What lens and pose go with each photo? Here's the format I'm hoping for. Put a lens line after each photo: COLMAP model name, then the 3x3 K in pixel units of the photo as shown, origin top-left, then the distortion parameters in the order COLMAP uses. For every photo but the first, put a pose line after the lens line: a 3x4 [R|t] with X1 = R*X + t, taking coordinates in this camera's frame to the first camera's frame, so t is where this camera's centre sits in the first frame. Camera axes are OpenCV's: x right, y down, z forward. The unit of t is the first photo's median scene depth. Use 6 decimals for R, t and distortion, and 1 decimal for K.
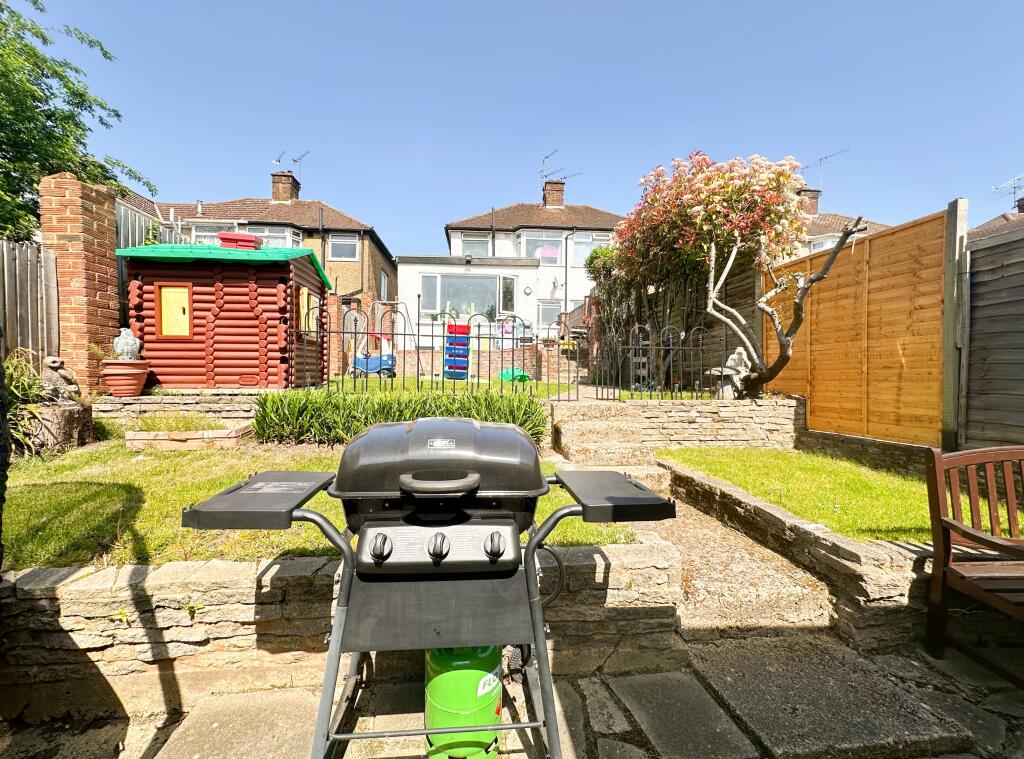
lens RADIAL K [[401.7, 0, 496.3], [0, 401.7, 386.9], [0, 0, 1]] dist [-0.005126, 0.000279]
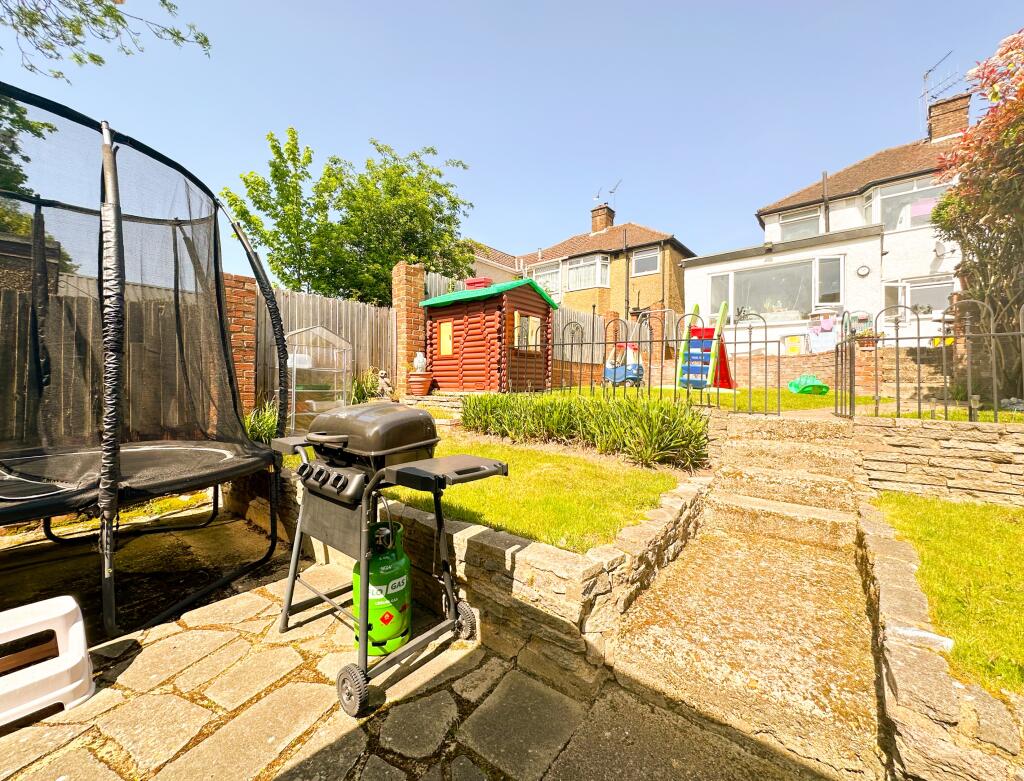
lens RADIAL K [[414.5, 0, 514.7], [0, 414.5, 386.2], [0, 0, 1]] dist [-0.008515, -0.000061]
pose [[0.716803, 0.002885, -0.697269, 0.423839], [-0.028097, 0.999299, -0.024749, 0.015377], [0.696709, 0.037331, 0.716382, 0.093975]]
